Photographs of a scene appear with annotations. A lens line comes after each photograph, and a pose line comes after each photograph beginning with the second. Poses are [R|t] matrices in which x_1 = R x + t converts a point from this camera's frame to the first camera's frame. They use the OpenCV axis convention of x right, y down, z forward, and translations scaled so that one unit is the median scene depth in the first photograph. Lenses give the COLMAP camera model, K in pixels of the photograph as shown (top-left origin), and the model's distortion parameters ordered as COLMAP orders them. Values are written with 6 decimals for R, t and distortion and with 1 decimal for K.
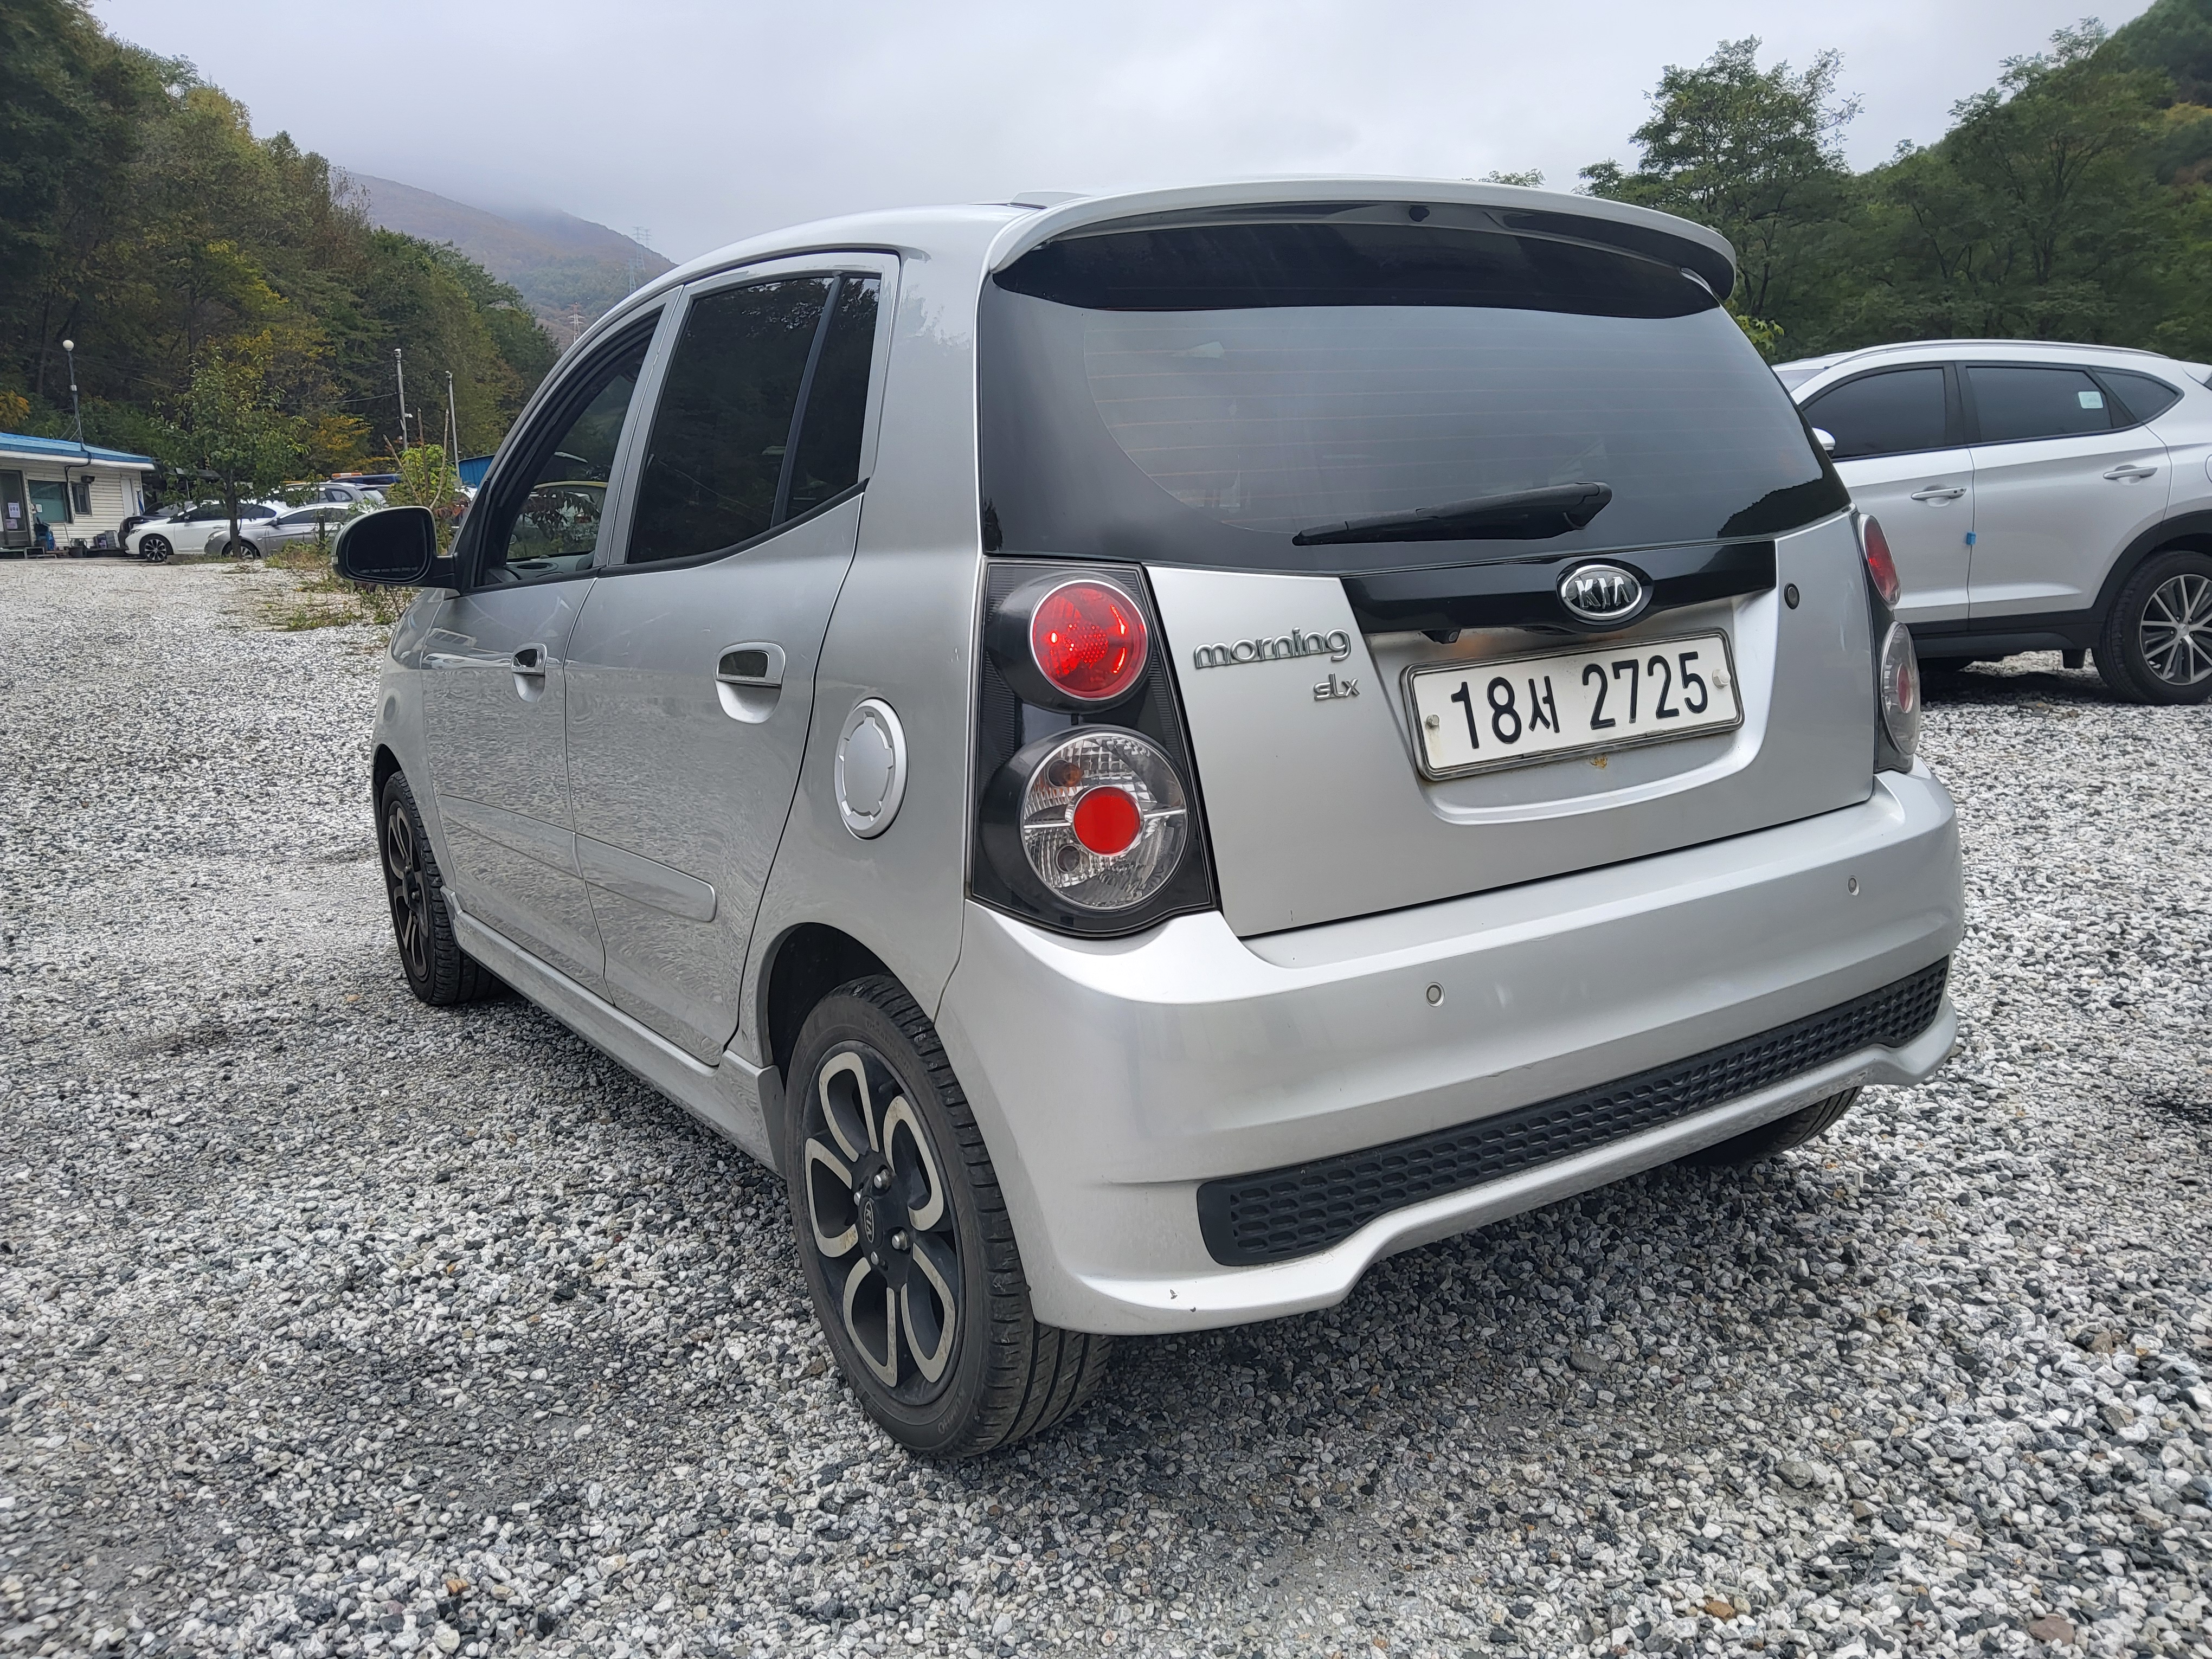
lens RADIAL K [[1726.3, 0, 1099.2], [0, 1726.3, 823.4], [0, 0, 1]] dist [0.030806, -0.062930]
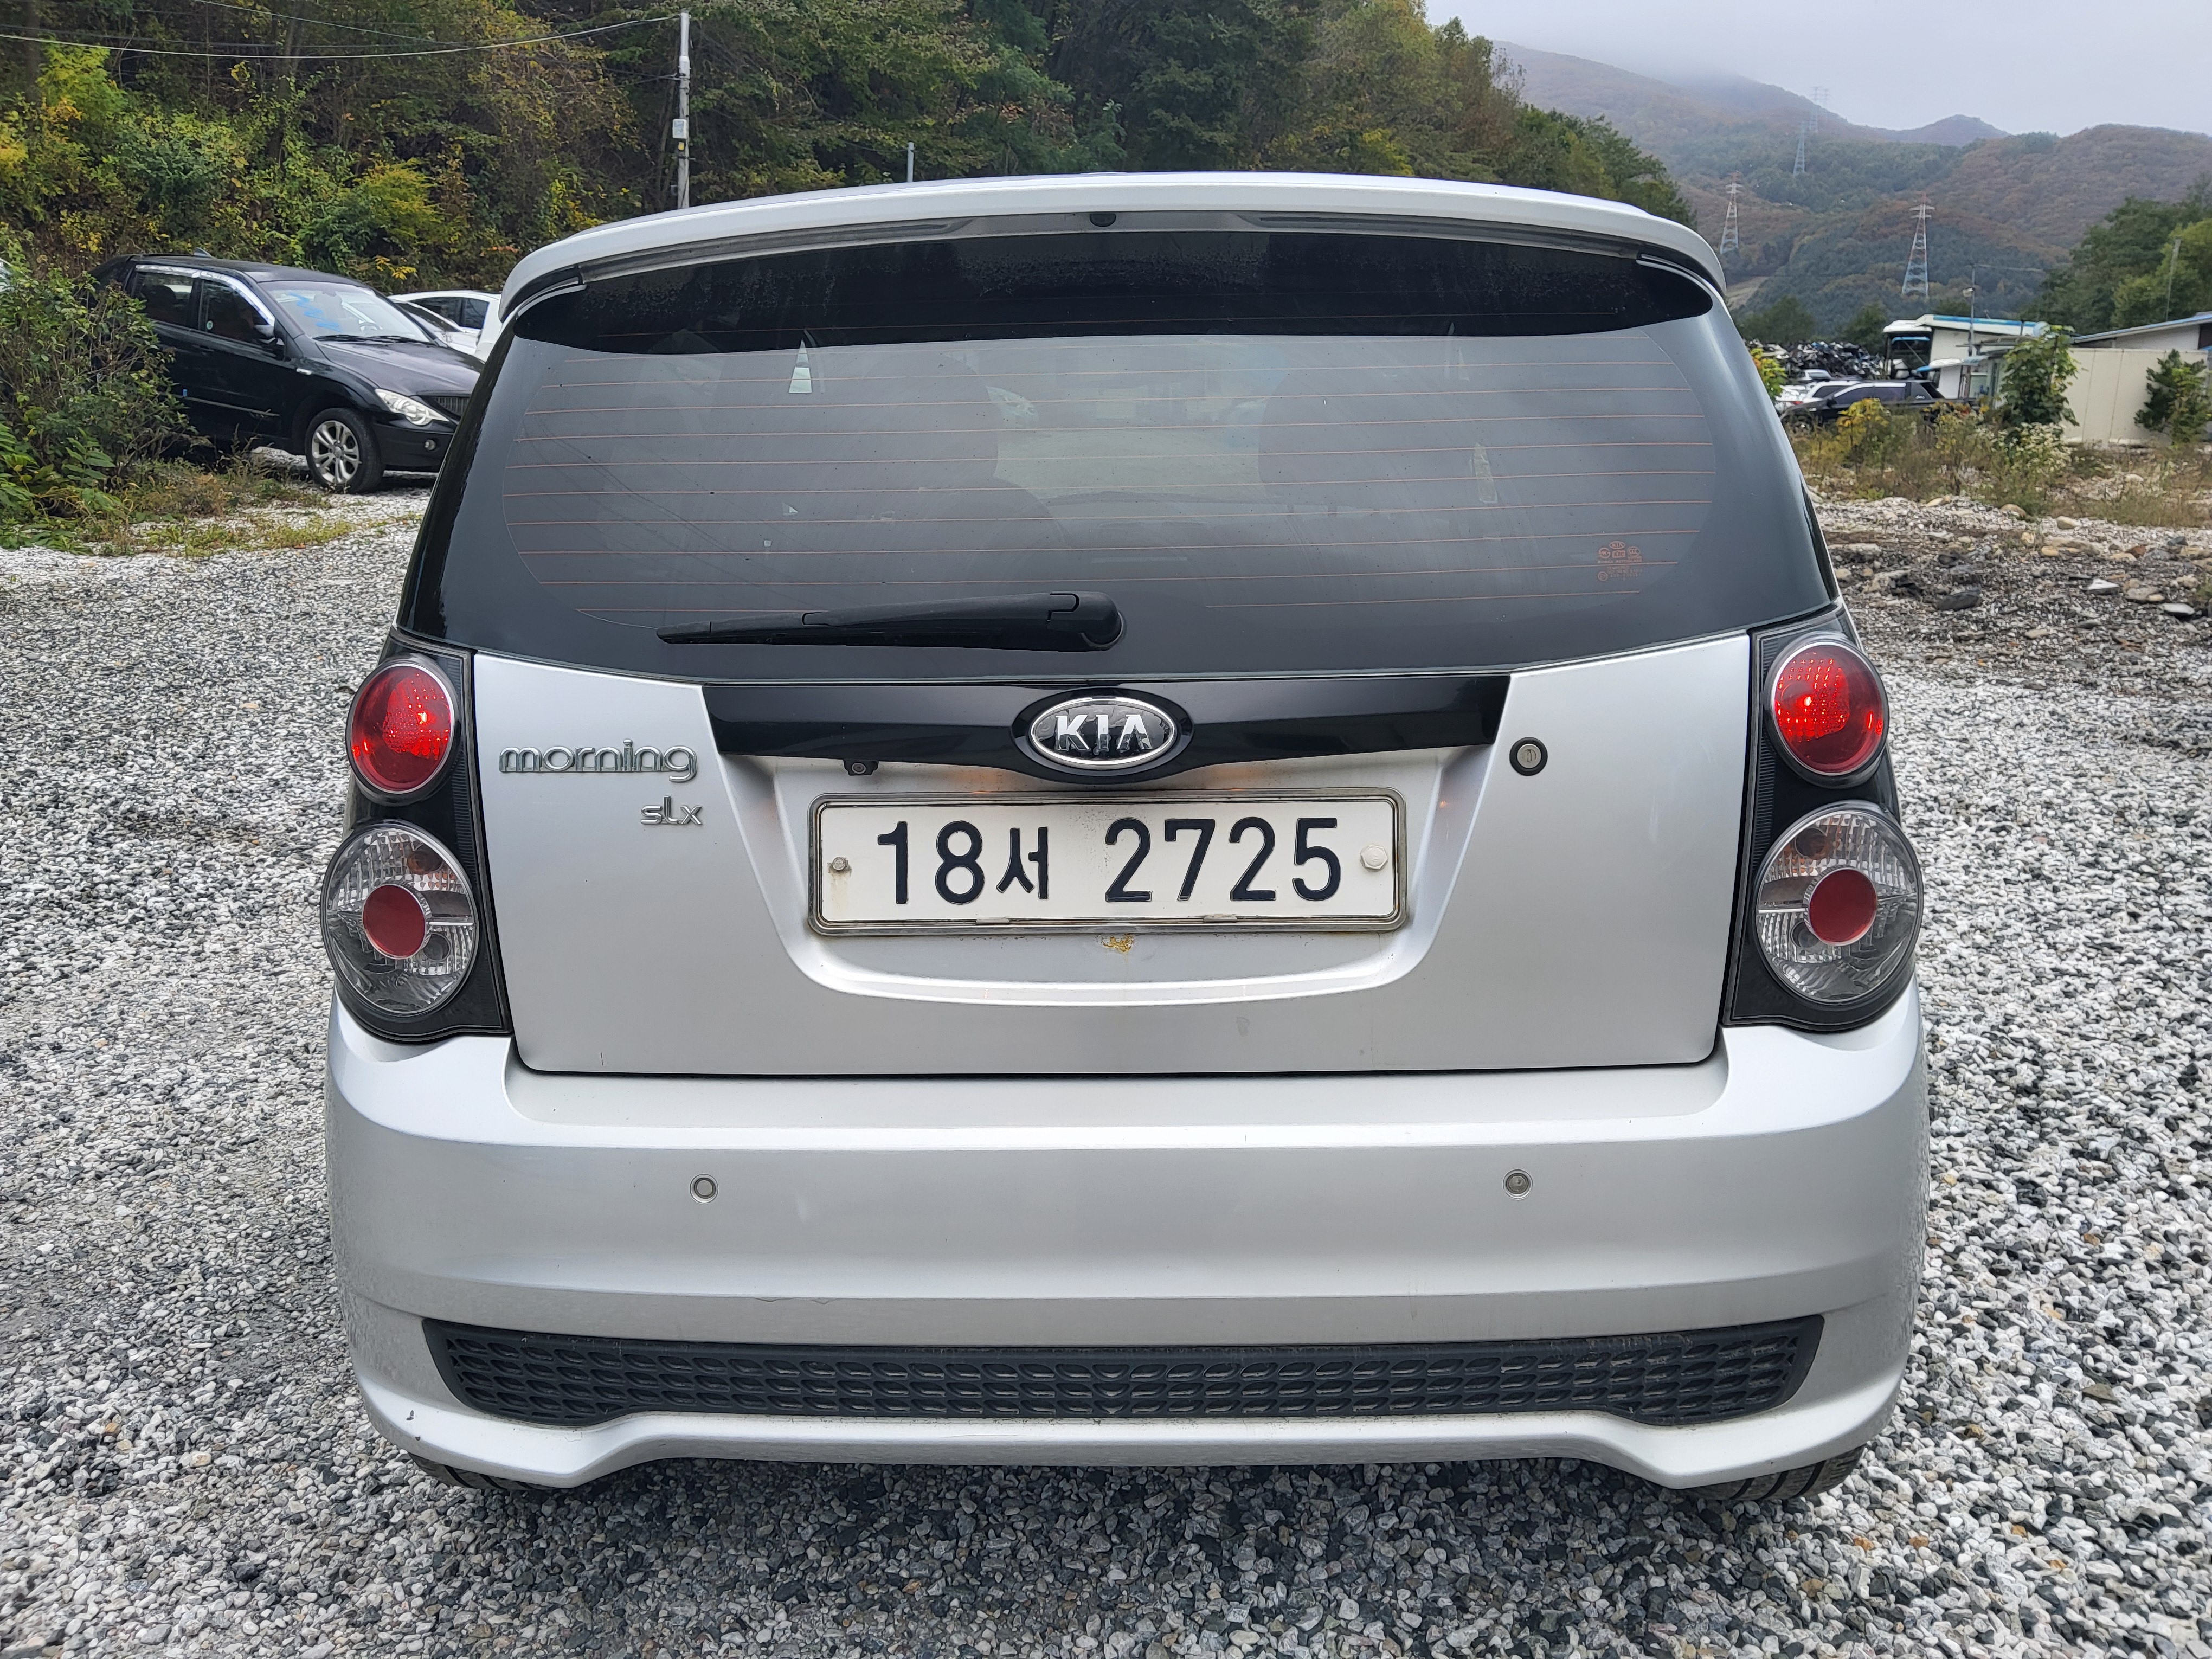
lens RADIAL K [[1726.3, 0, 1099.2], [0, 1726.3, 823.4], [0, 0, 1]] dist [0.030806, -0.062930]
pose [[0.815994, 0.163152, -0.554558, 0.720822], [-0.125445, 0.986461, 0.105635, -0.174051], [0.564284, -0.016631, 0.825413, 0.362742]]
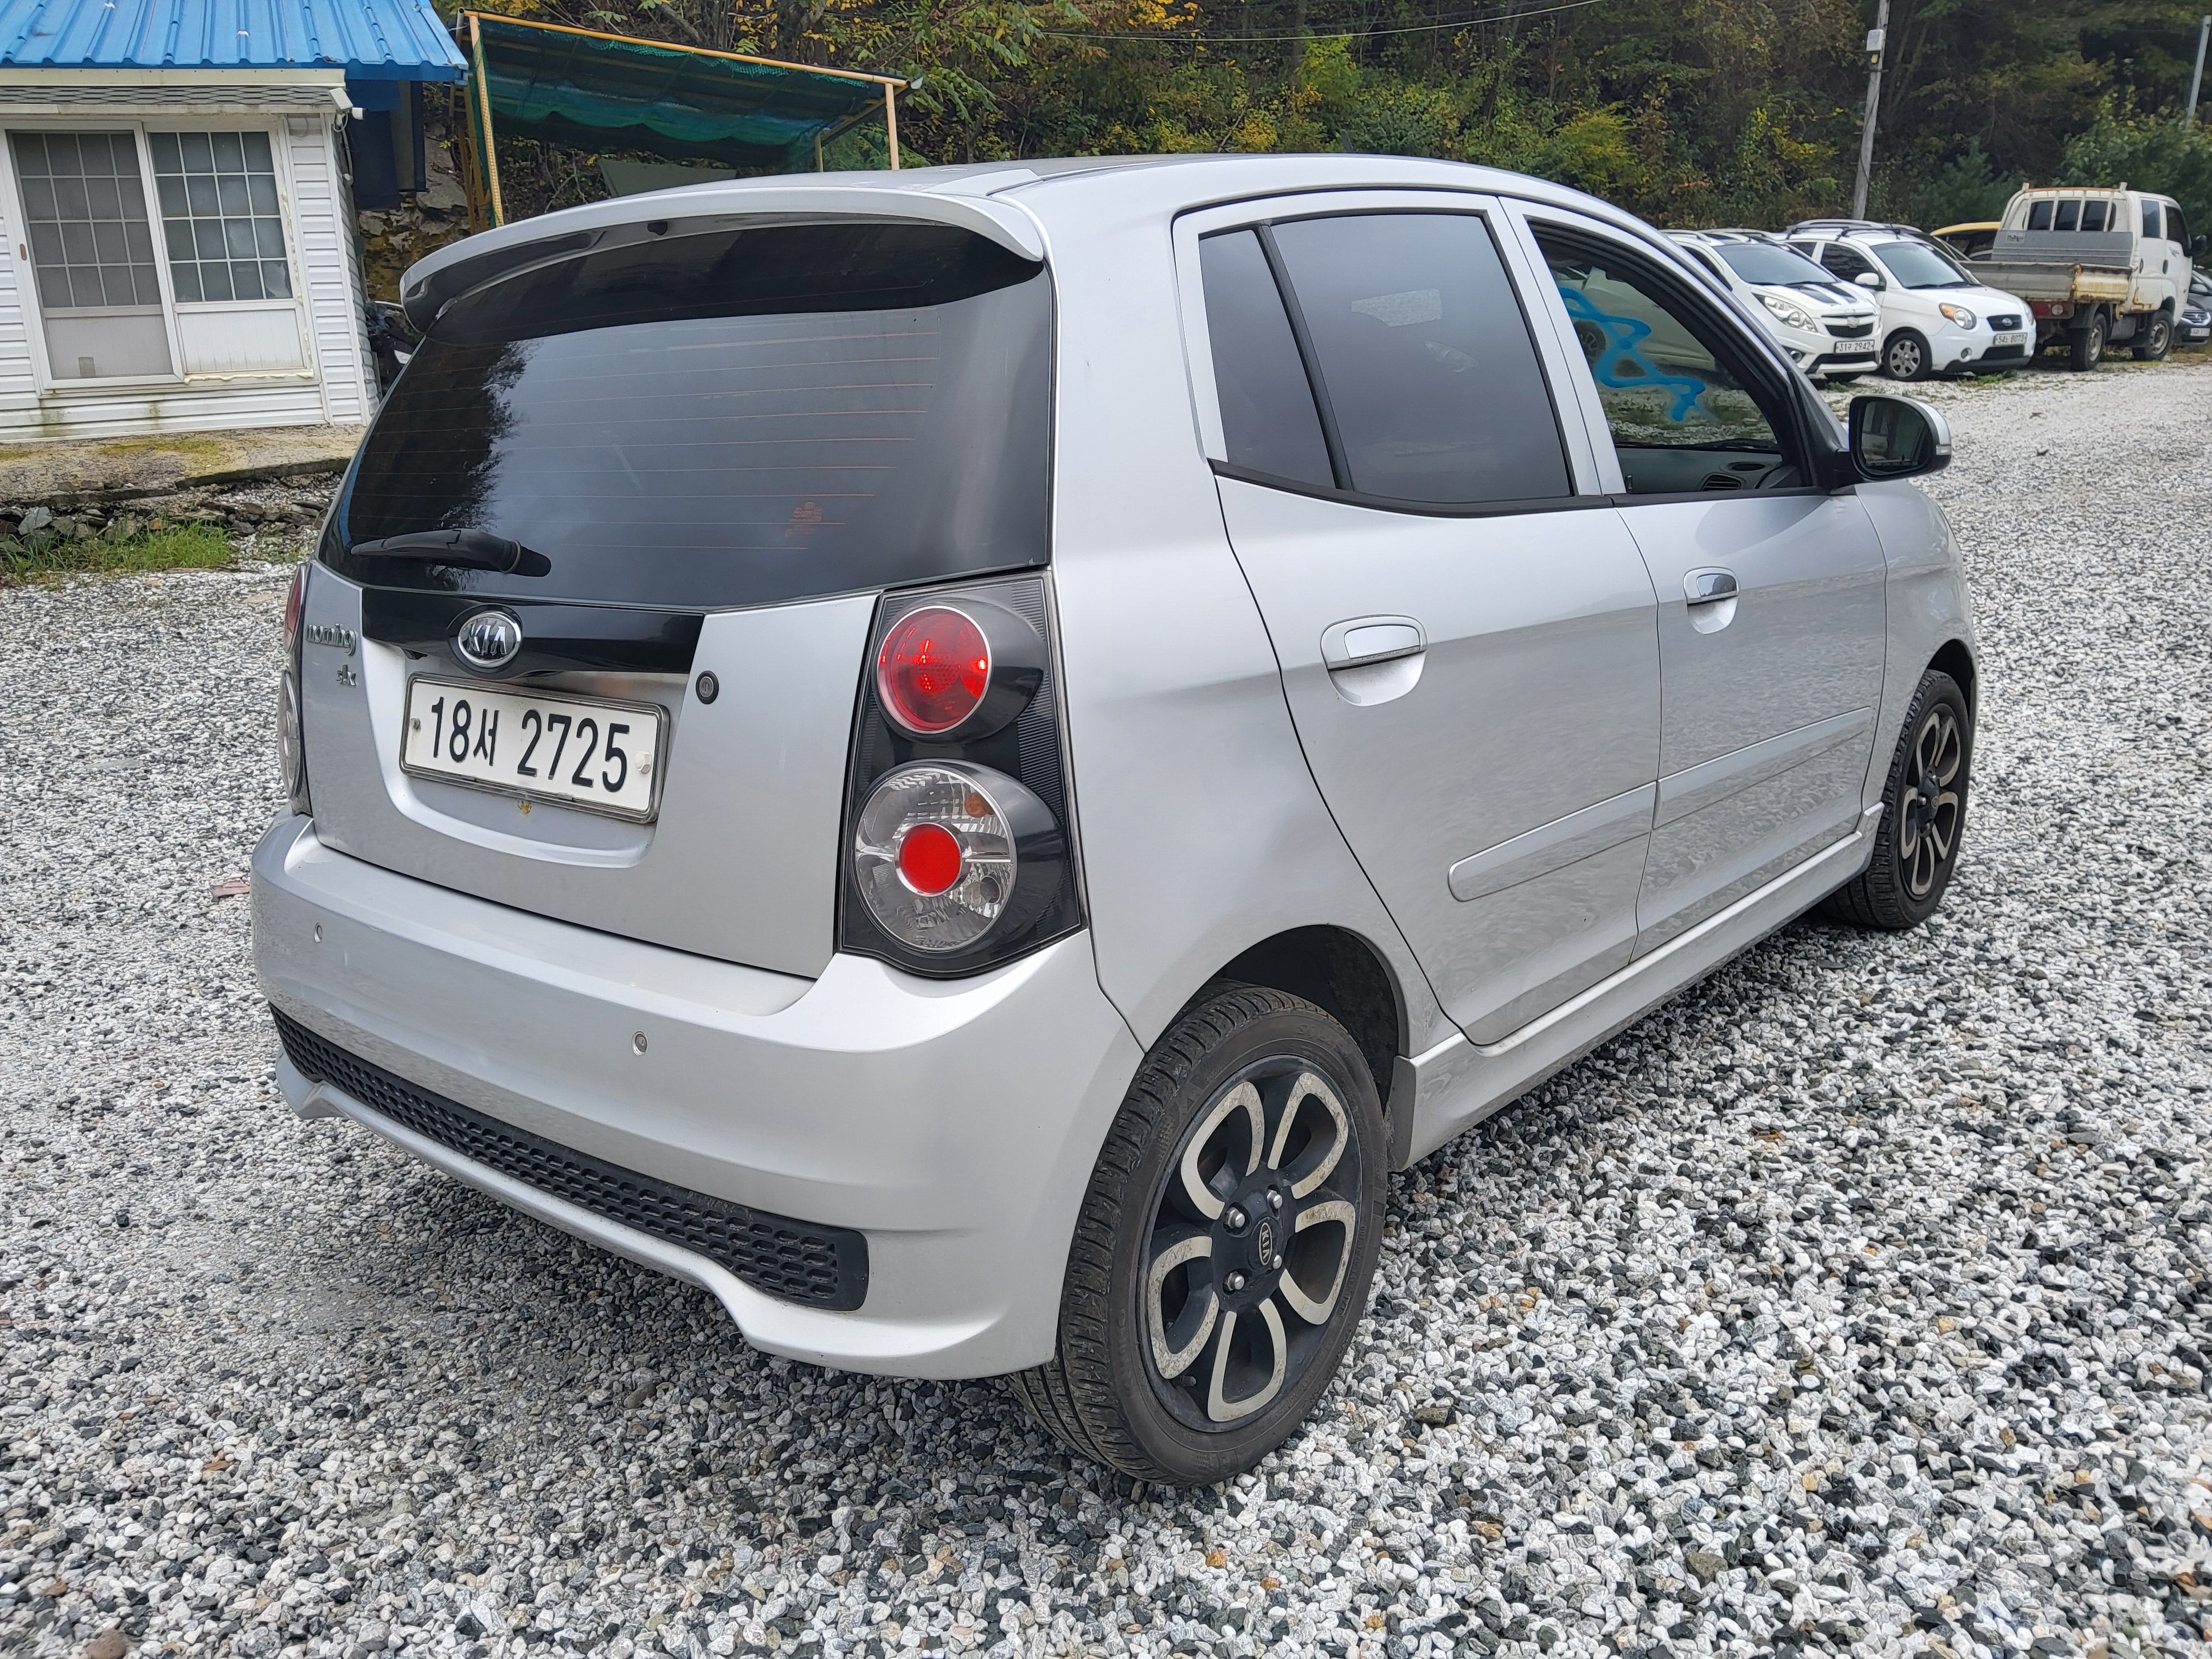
lens RADIAL K [[1726.3, 0, 1099.2], [0, 1726.3, 823.4], [0, 0, 1]] dist [0.030806, -0.062930]
pose [[0.286305, 0.265334, -0.920667, 1.339174], [-0.147201, 0.961664, 0.231374, -0.314083], [0.946764, 0.069279, 0.314387, 1.024093]]
